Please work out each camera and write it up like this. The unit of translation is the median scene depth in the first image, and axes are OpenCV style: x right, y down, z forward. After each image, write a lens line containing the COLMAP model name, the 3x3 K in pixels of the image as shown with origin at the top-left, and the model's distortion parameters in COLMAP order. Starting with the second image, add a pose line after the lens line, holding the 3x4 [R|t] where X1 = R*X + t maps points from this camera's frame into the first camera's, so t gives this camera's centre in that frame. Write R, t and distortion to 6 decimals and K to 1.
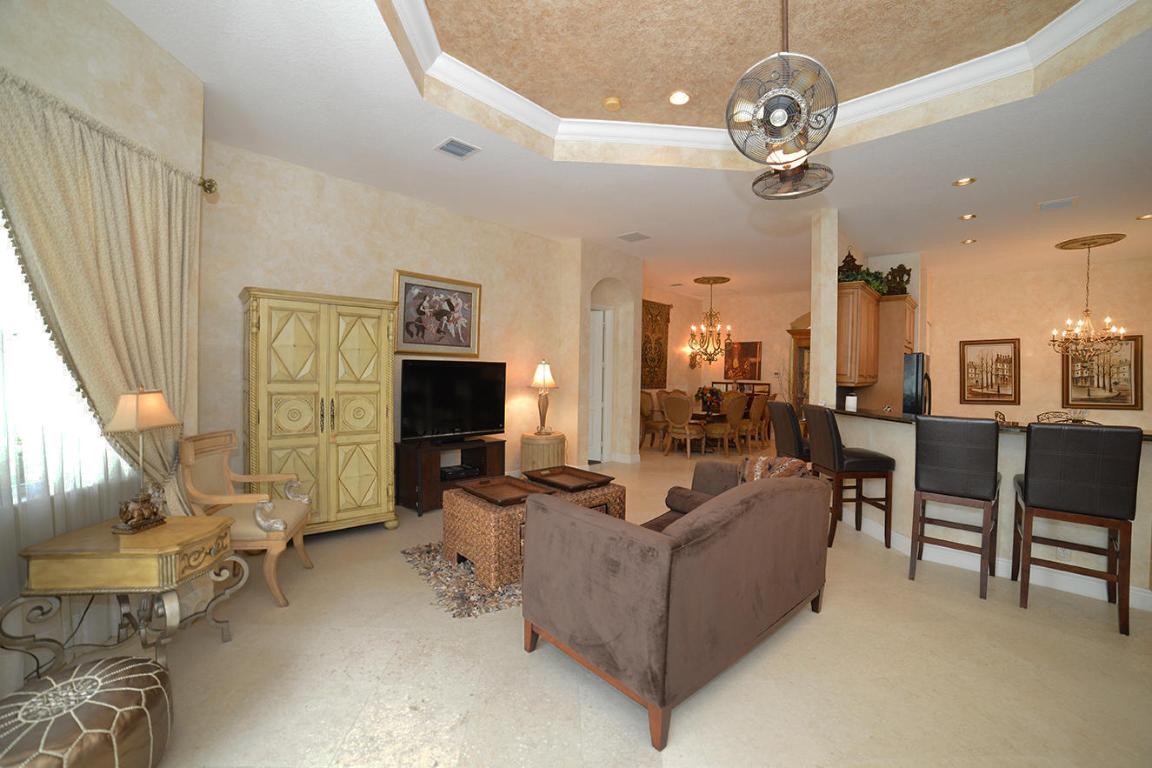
lens RADIAL K [[475.1, 0, 569.1], [0, 475.1, 383.7], [0, 0, 1]] dist [0.001659, -0.000306]
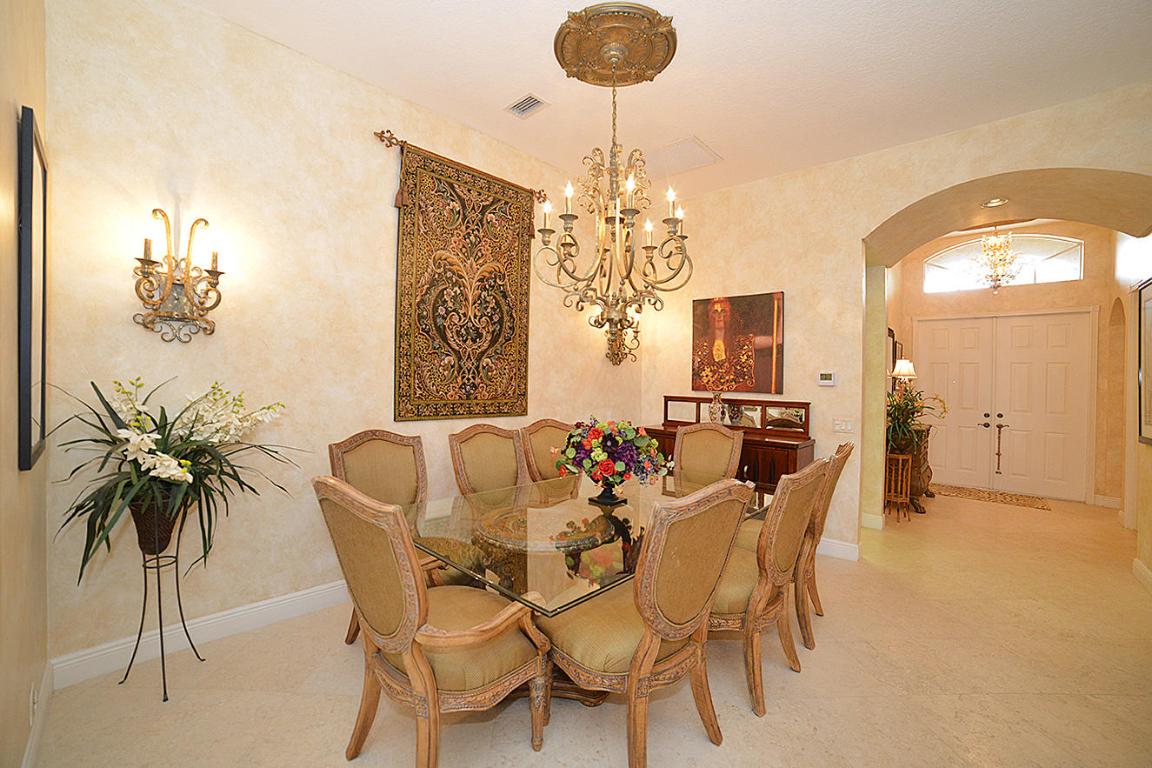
lens RADIAL K [[475.1, 0, 564.4], [0, 475.1, 378.7], [0, 0, 1]] dist [0.001659, -0.000306]
pose [[0.999858, 0.000369, -0.016858, 0.235202], [-0.000798, 0.999675, -0.025476, -0.009510], [0.016843, 0.025486, 0.999533, 0.619474]]
